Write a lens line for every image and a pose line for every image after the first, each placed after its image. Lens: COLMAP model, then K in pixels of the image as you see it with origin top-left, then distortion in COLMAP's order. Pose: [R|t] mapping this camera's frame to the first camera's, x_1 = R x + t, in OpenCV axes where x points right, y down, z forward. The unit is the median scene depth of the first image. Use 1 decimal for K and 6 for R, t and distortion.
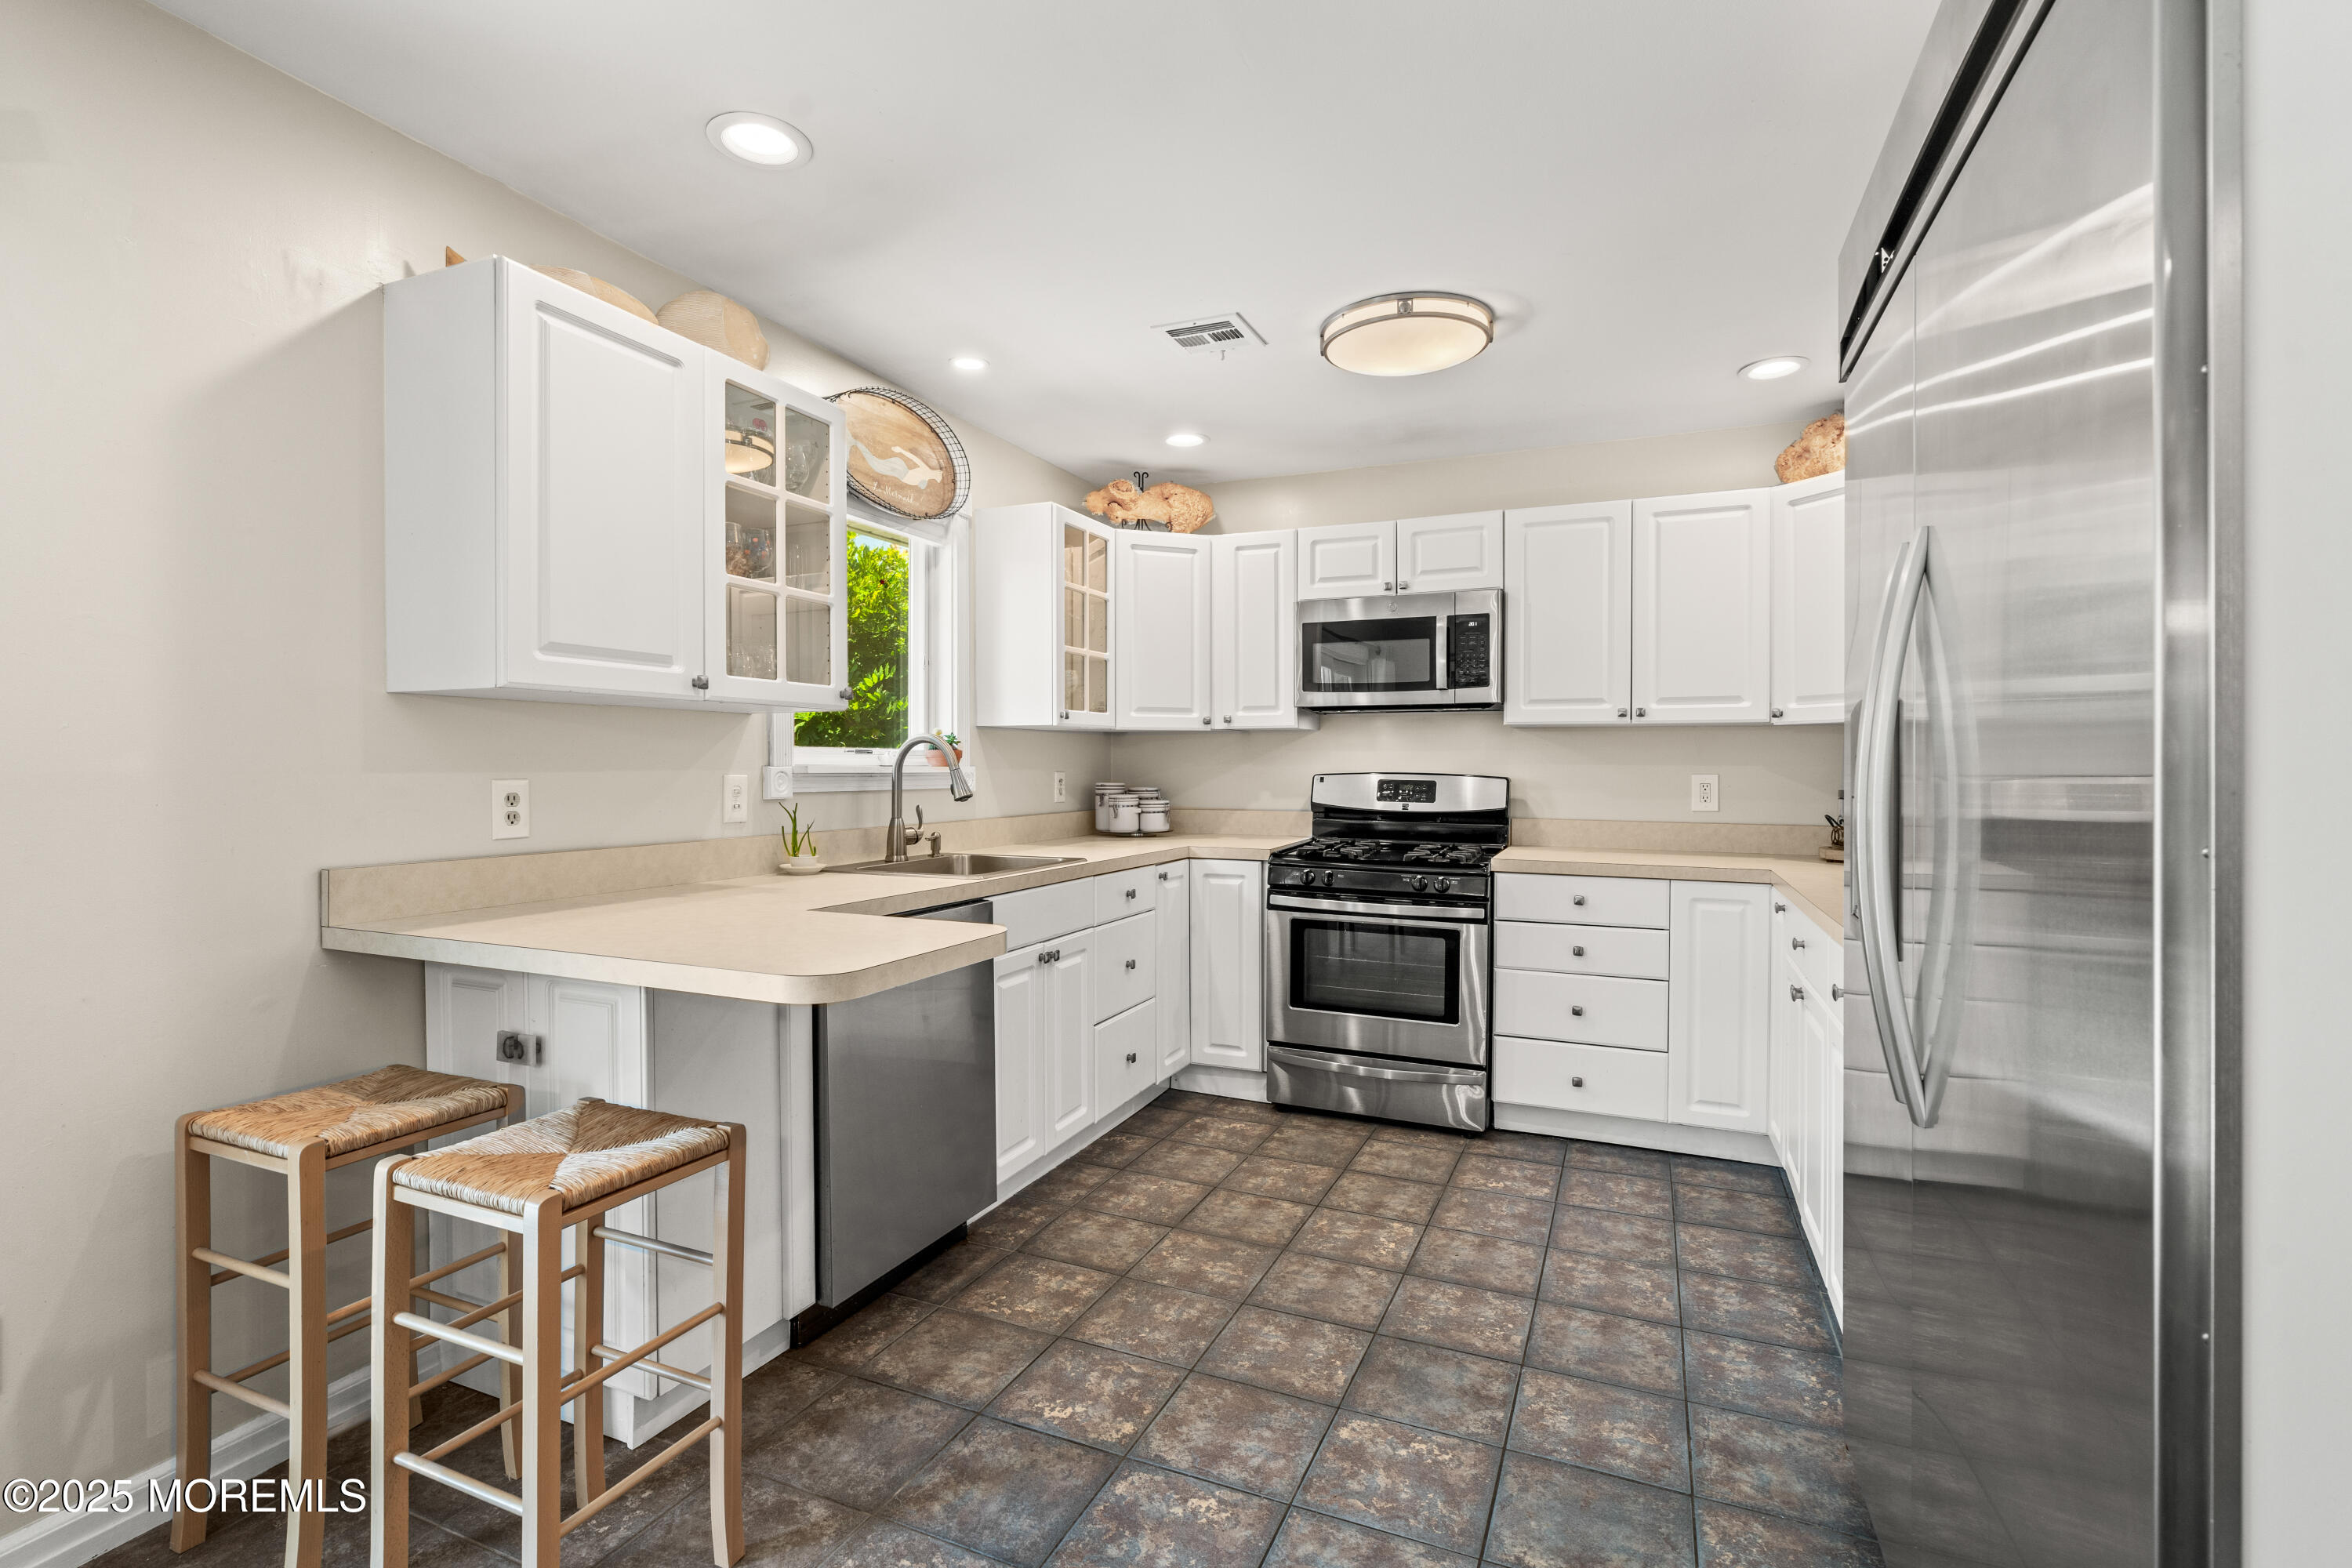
lens RADIAL K [[1080.1, 0, 1164.2], [0, 1080.1, 775.8], [0, 0, 1]] dist [-0.006103, 0.001204]
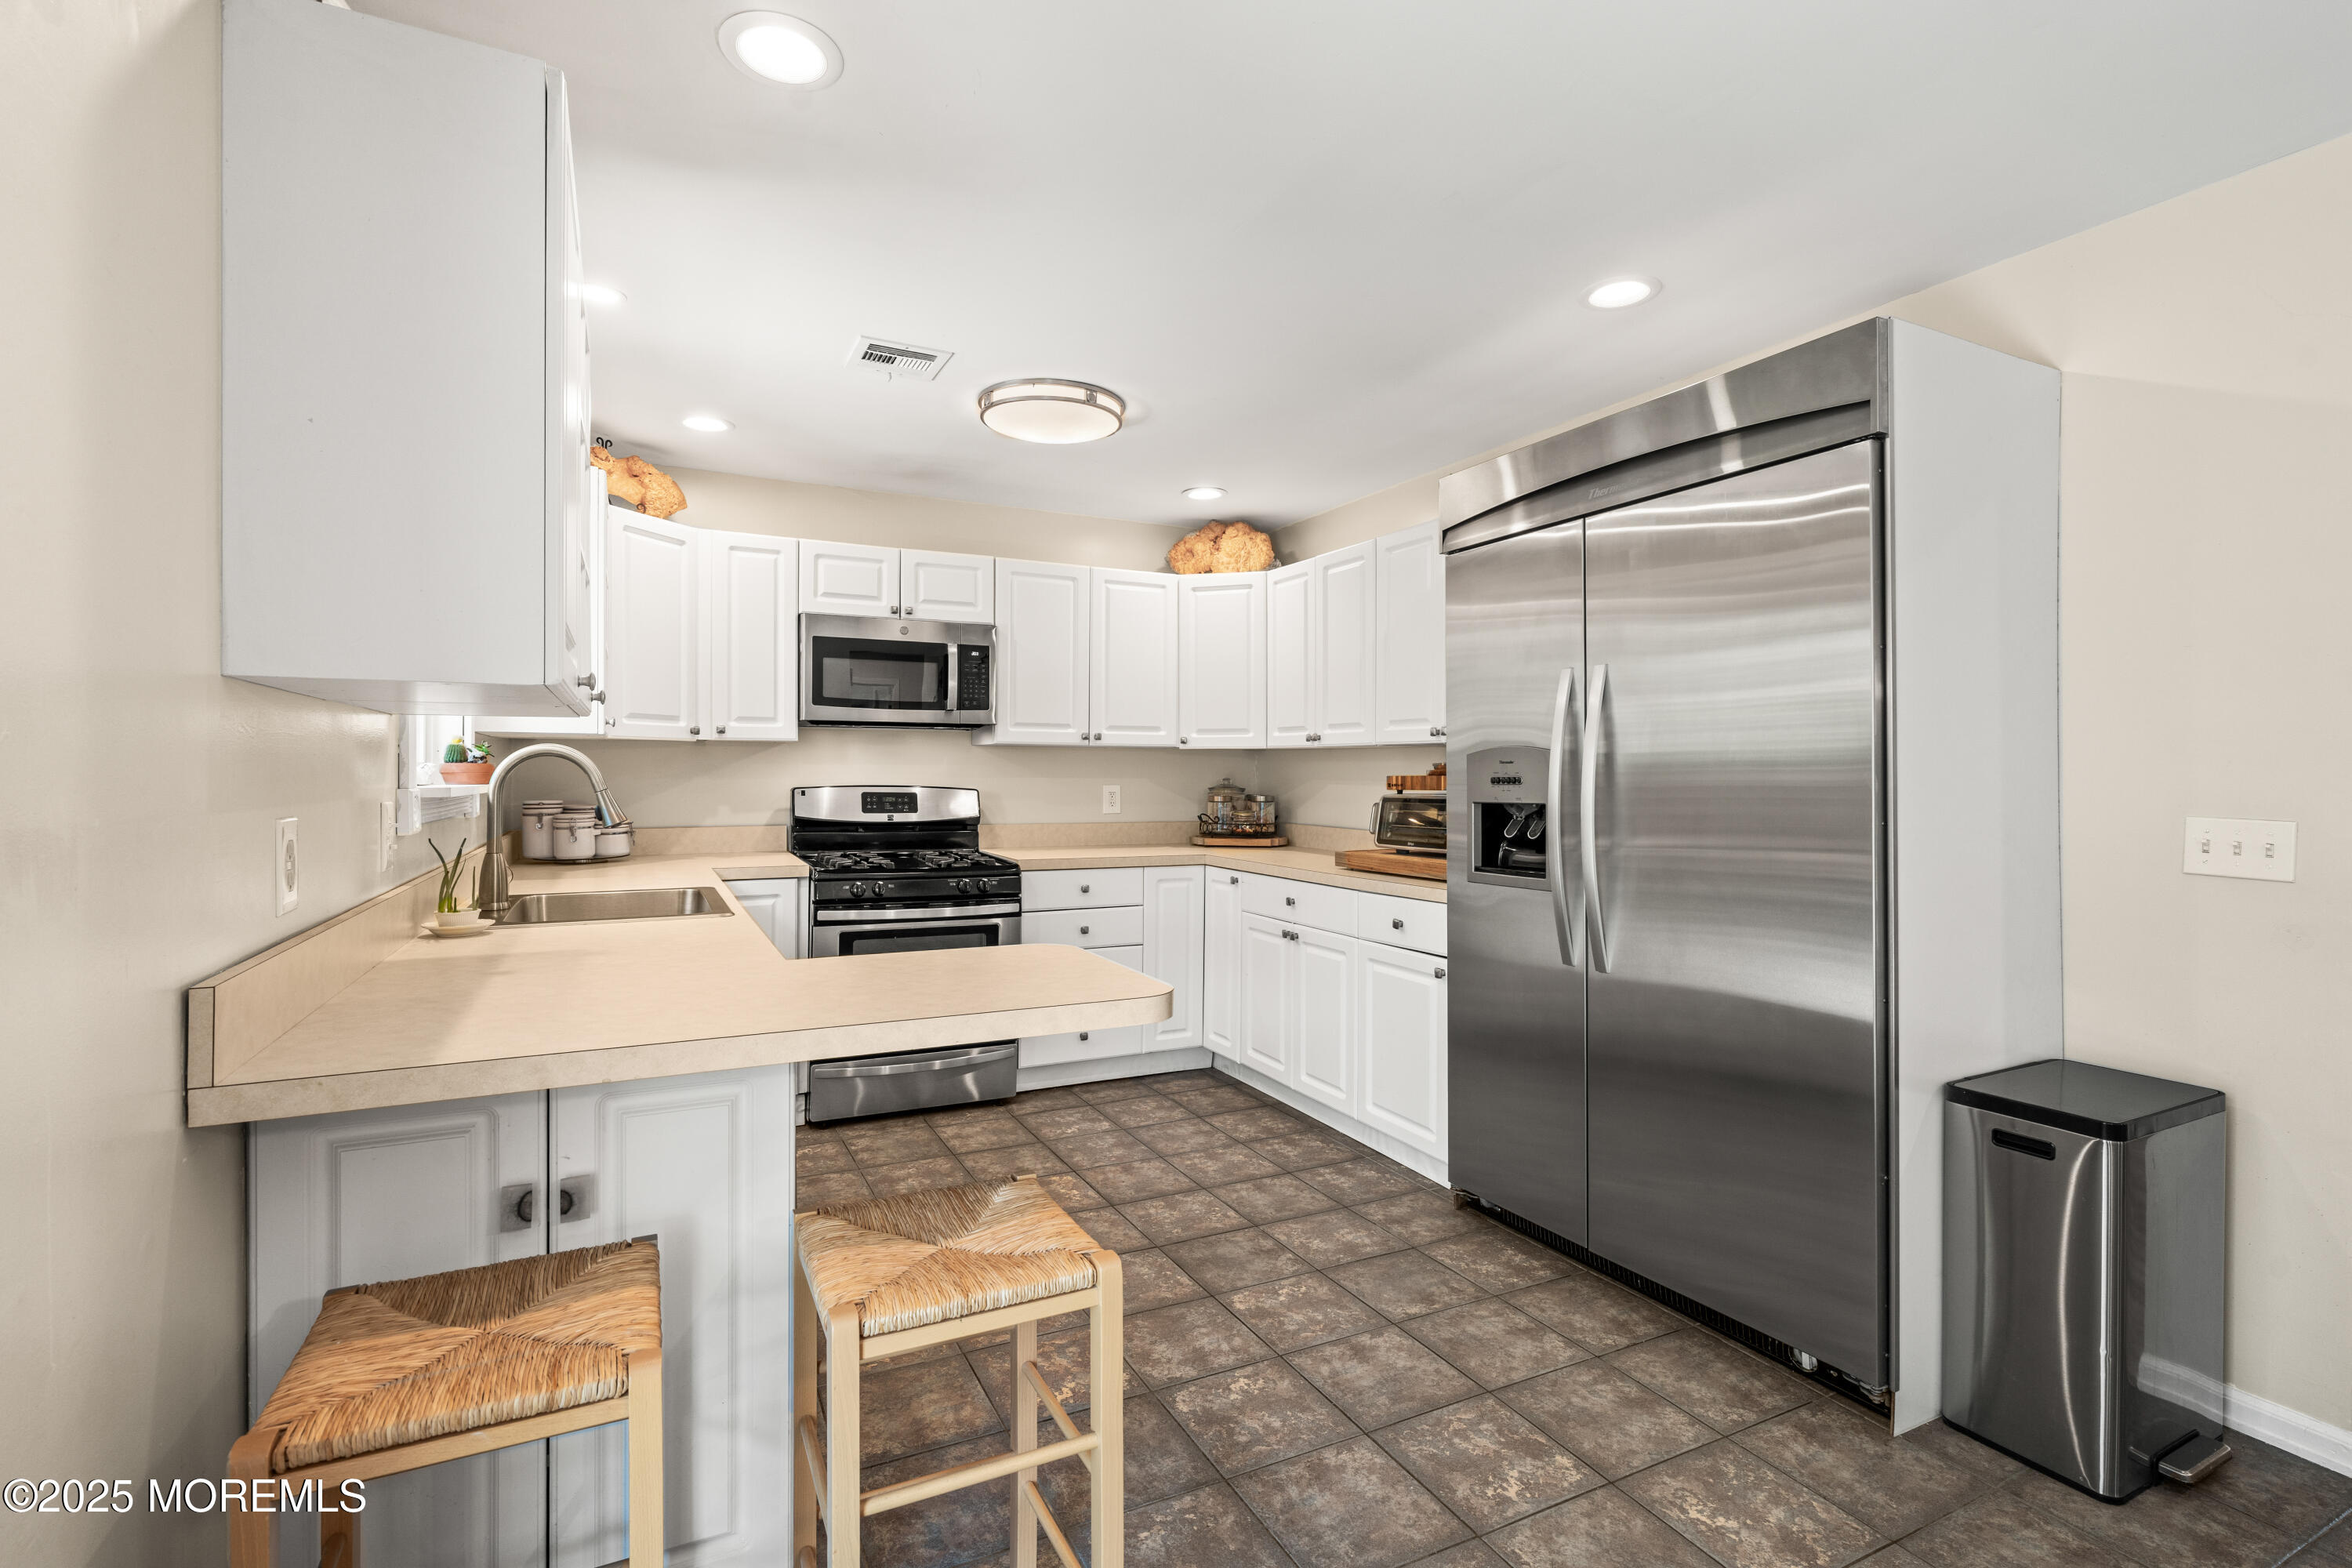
lens RADIAL K [[1080.1, 0, 1157.2], [0, 1080.1, 777.0], [0, 0, 1]] dist [-0.006103, 0.001204]
pose [[0.642910, -0.003680, 0.765933, -0.490729], [0.005292, 0.999986, 0.000363, -0.011867], [-0.765923, 0.003819, 0.642921, 0.137985]]
